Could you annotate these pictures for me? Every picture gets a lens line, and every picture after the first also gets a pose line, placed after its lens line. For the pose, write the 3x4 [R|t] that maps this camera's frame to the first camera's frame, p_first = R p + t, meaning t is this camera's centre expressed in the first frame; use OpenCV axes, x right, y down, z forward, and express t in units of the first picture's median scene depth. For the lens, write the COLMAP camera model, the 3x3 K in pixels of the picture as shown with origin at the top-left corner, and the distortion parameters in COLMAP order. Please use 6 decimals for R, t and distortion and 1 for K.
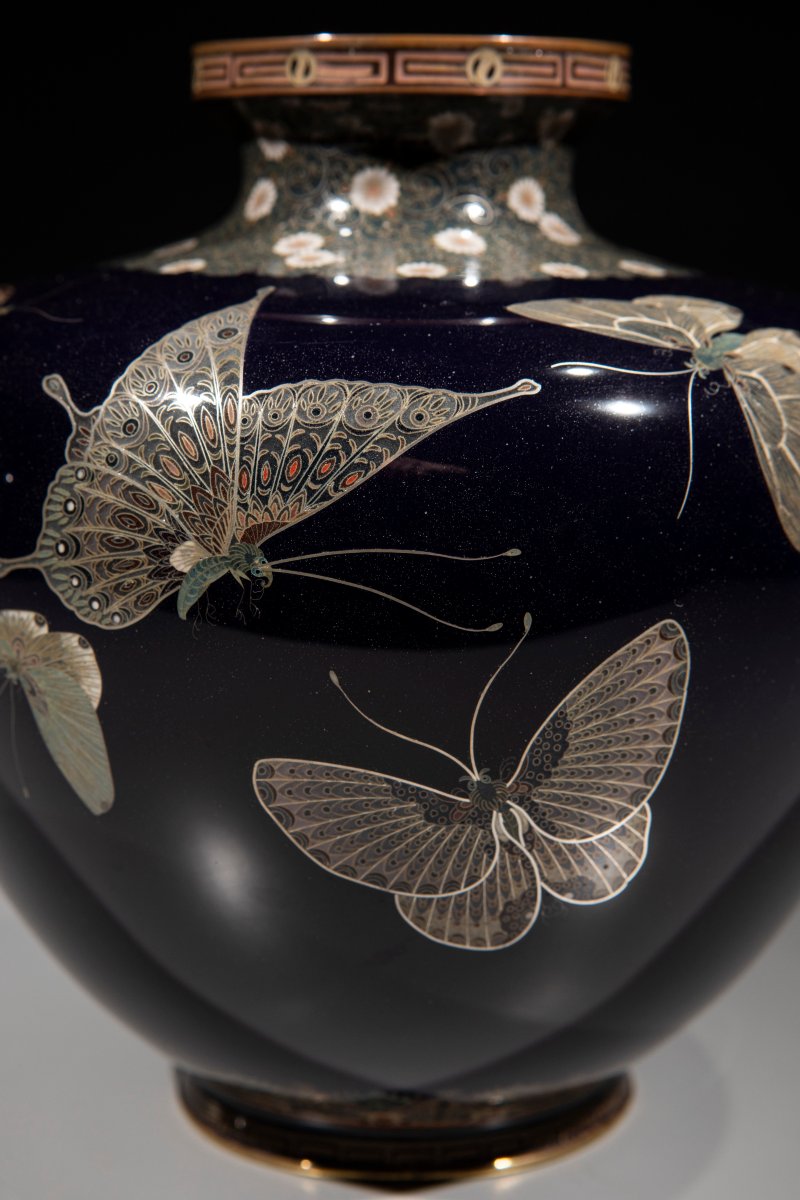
lens RADIAL K [[2217.4, 0, 389.0], [0, 2217.4, 595.5], [0, 0, 1]] dist [0.226283, 0.000000]
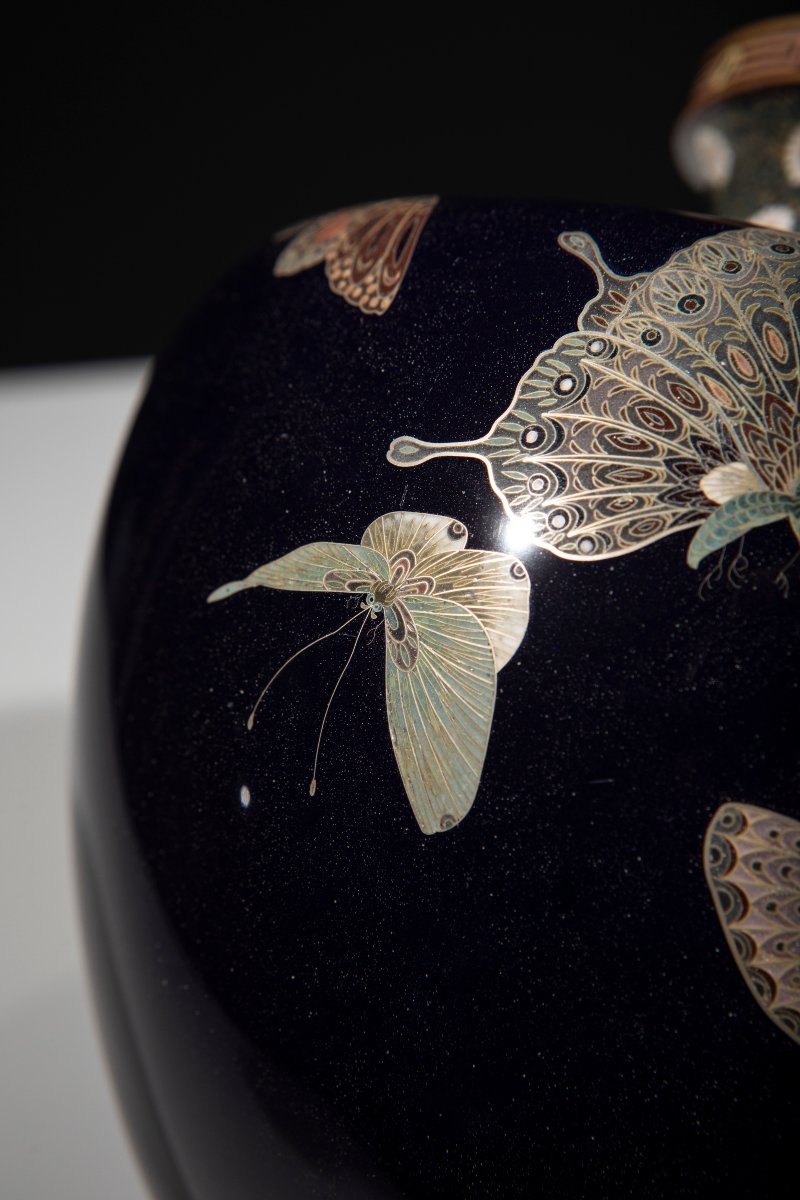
lens RADIAL K [[2407.5, 0, 400.5], [0, 2407.5, 601.6], [0, 0, 1]] dist [0.431856, 0.000000]
pose [[0.938346, 0.337425, 0.075172, -0.228446], [-0.298525, 0.900569, -0.316002, 0.282490], [-0.174325, 0.274079, 0.945776, 0.303380]]
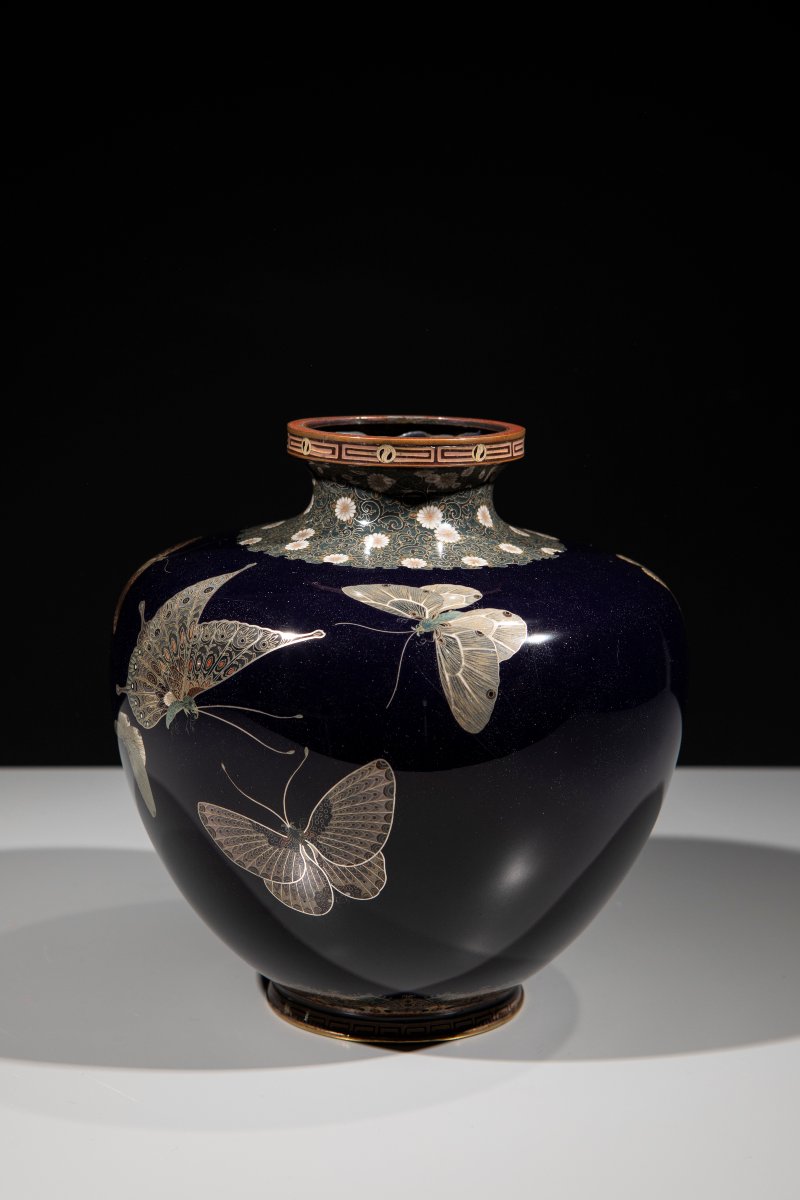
lens RADIAL K [[2028.3, 0, 392.4], [0, 2028.3, 599.0], [0, 0, 1]] dist [0.285048, 0.000000]
pose [[0.888381, 0.094765, -0.449220, 0.915697], [-0.091676, 0.995376, 0.028680, -0.179477], [0.449861, 0.015704, 0.892961, -0.582448]]
